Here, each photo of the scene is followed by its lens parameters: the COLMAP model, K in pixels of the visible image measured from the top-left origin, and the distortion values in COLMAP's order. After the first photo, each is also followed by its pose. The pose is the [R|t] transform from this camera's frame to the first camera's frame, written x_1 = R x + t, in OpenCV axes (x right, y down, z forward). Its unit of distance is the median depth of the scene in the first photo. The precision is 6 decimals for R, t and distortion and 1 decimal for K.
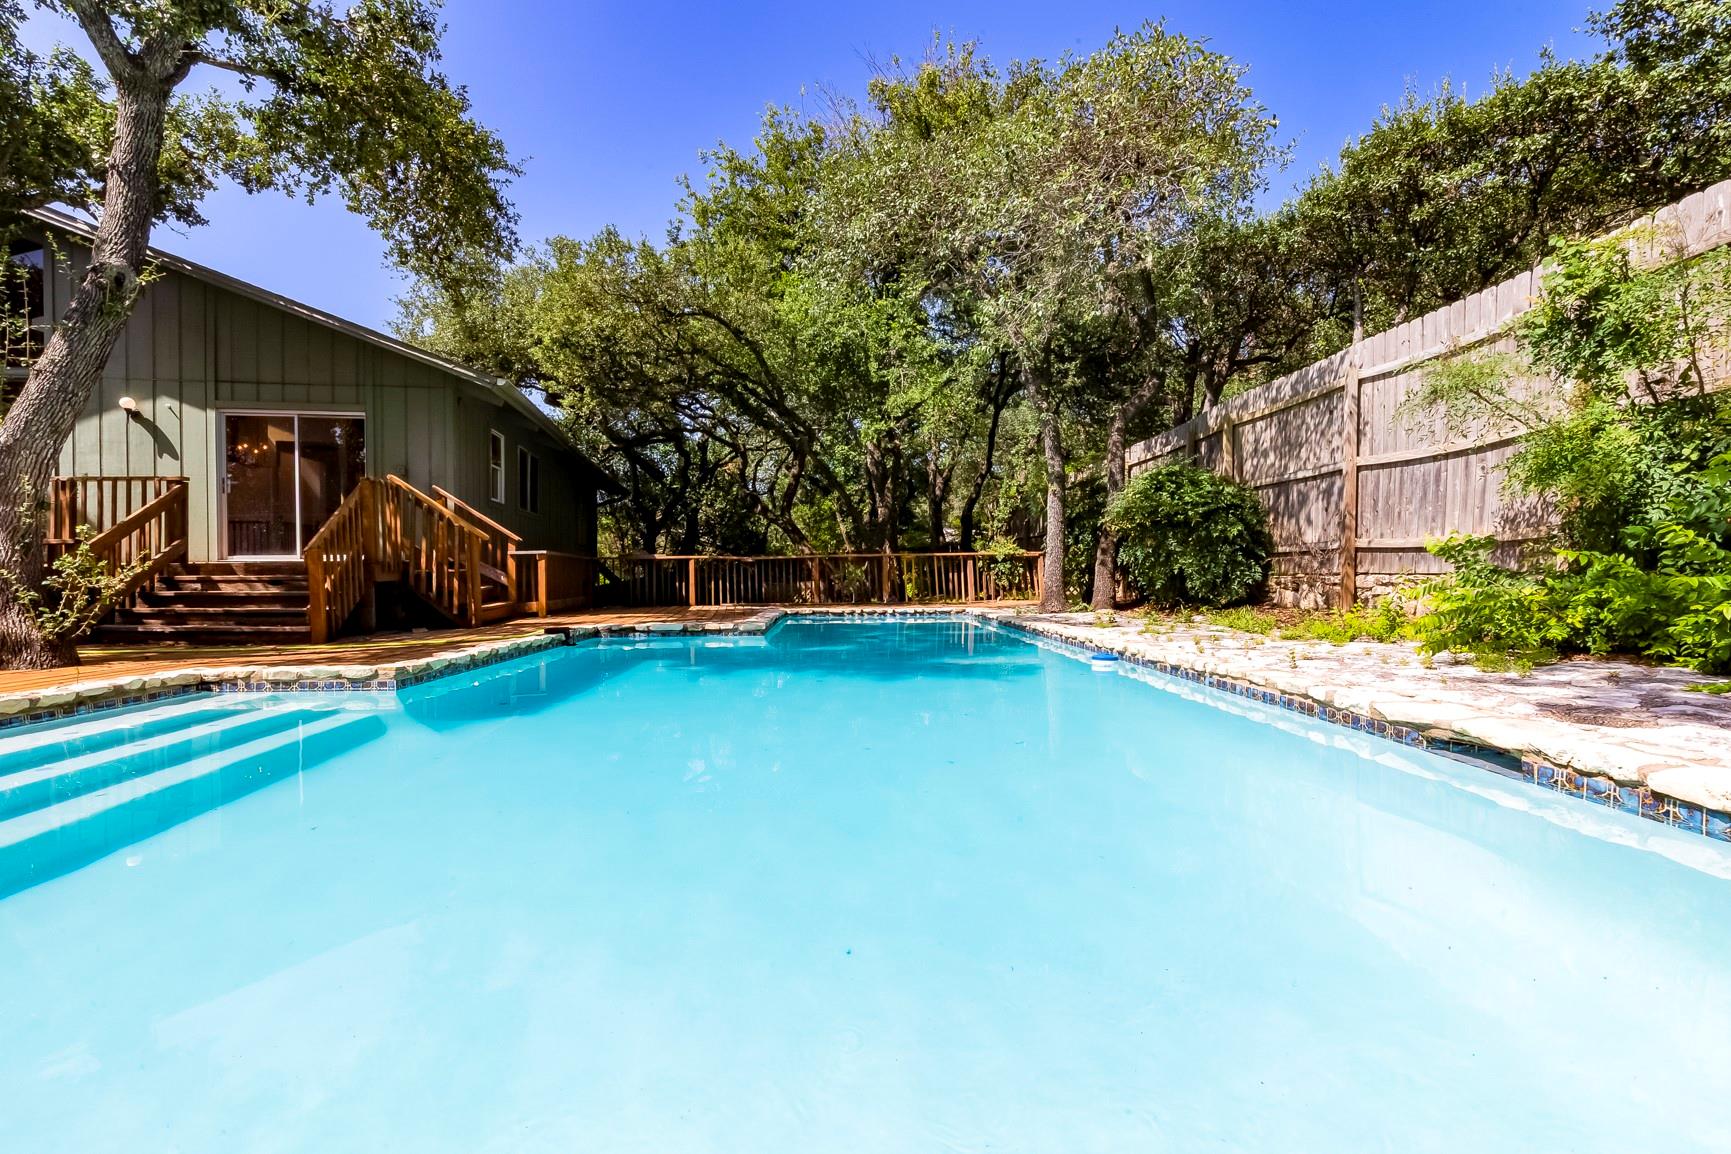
lens RADIAL K [[793.6, 0, 864.2], [0, 793.6, 584.5], [0, 0, 1]] dist [-0.001785, -0.000455]
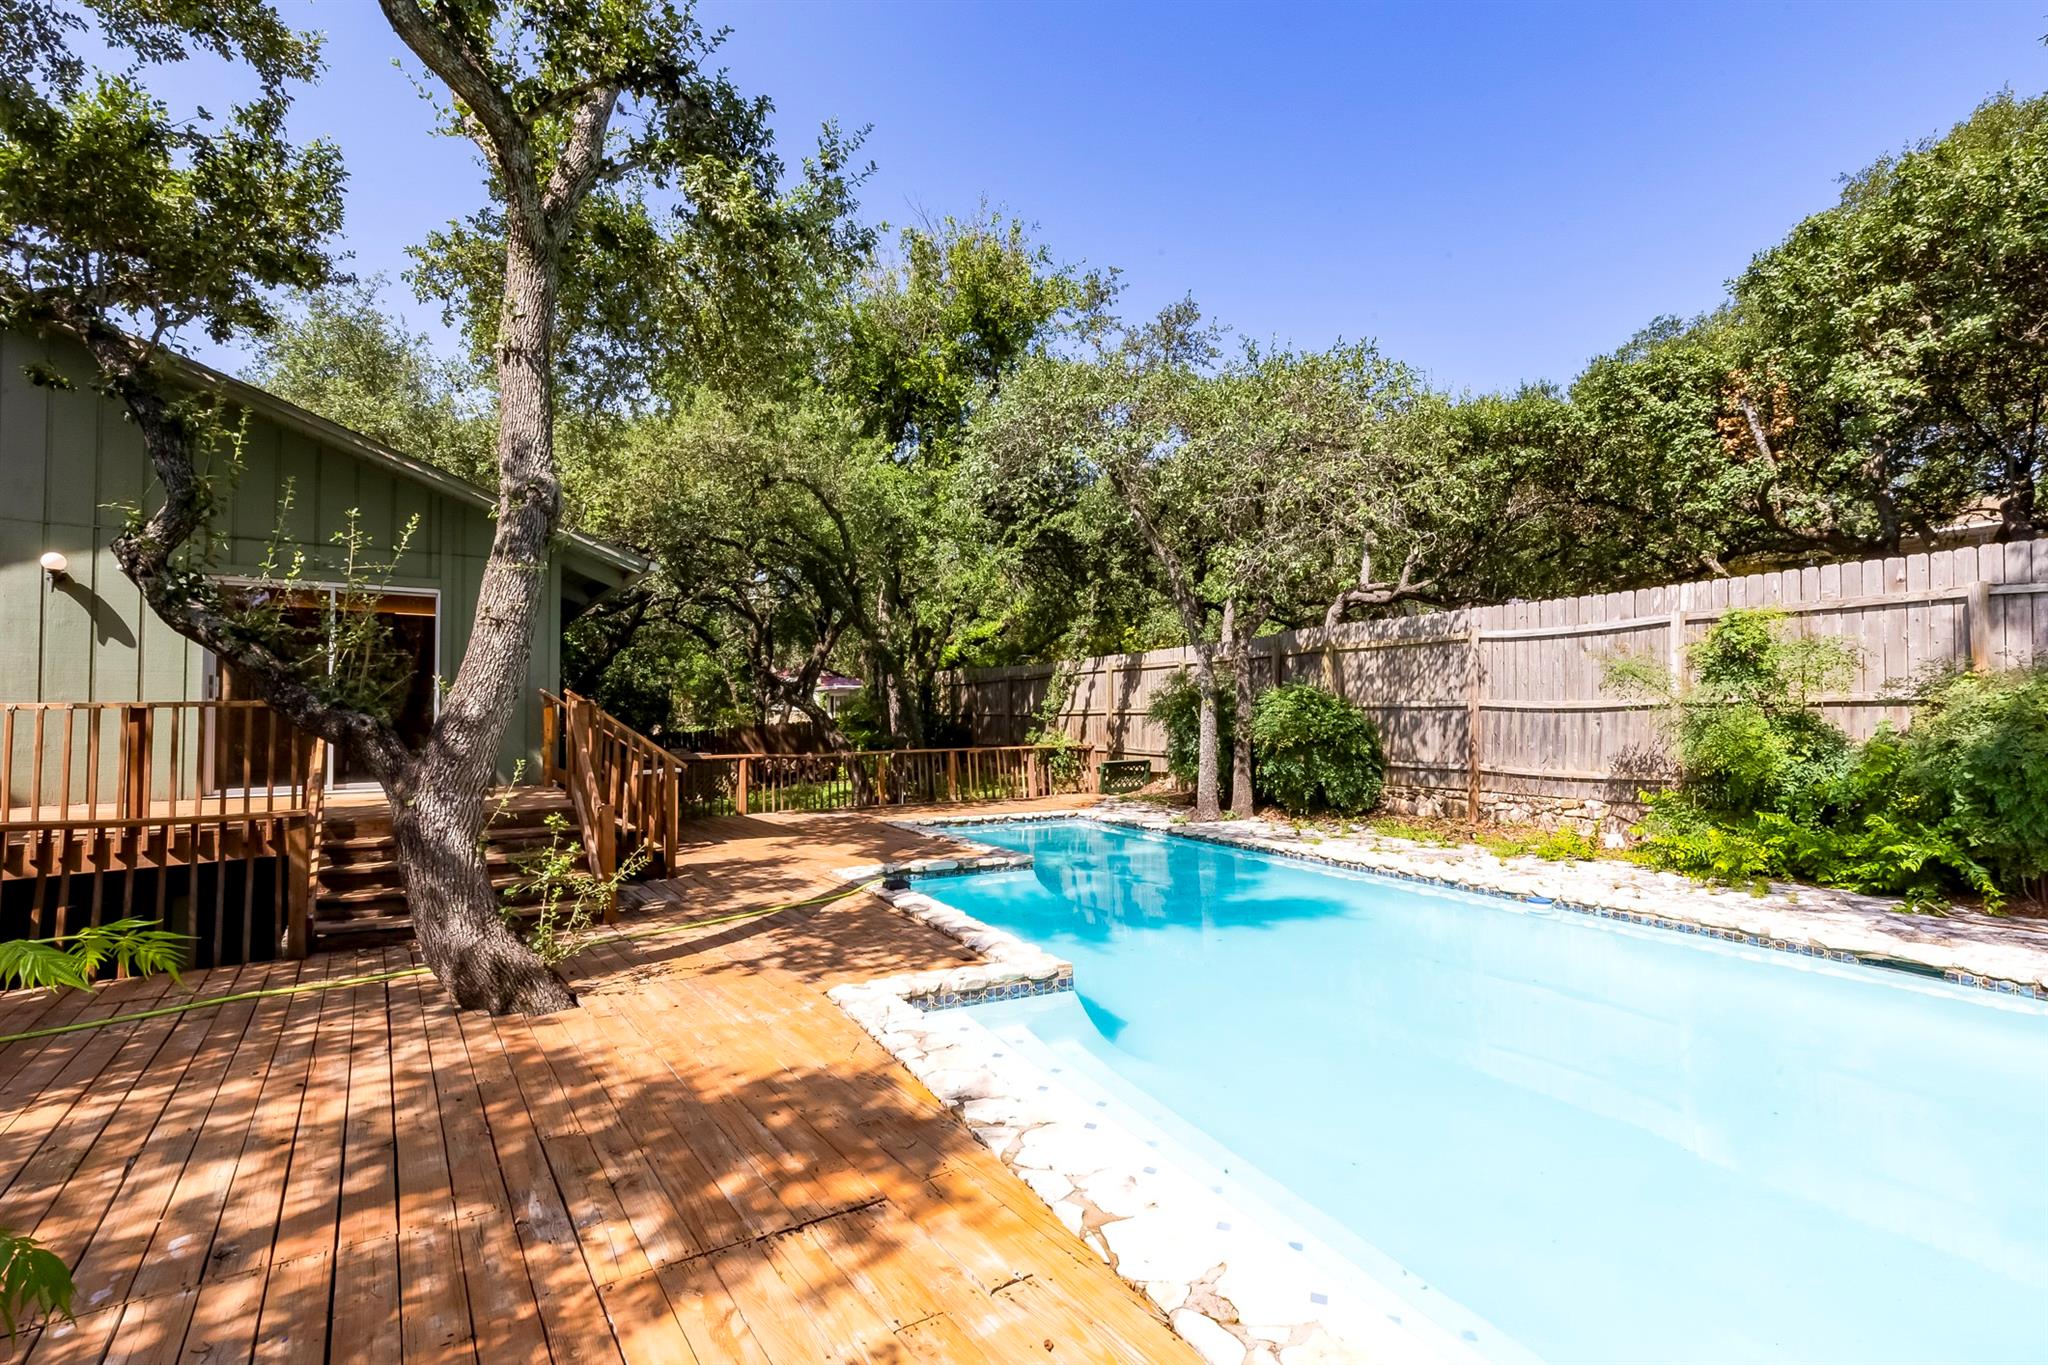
lens RADIAL K [[938.9, 0, 1026.5], [0, 938.9, 681.7], [0, 0, 1]] dist [-0.001785, -0.000455]
pose [[0.901994, 0.020495, 0.431261, -0.600145], [-0.000066, 0.998879, -0.047331, -0.103417], [-0.431748, 0.042664, 0.900985, -0.035209]]
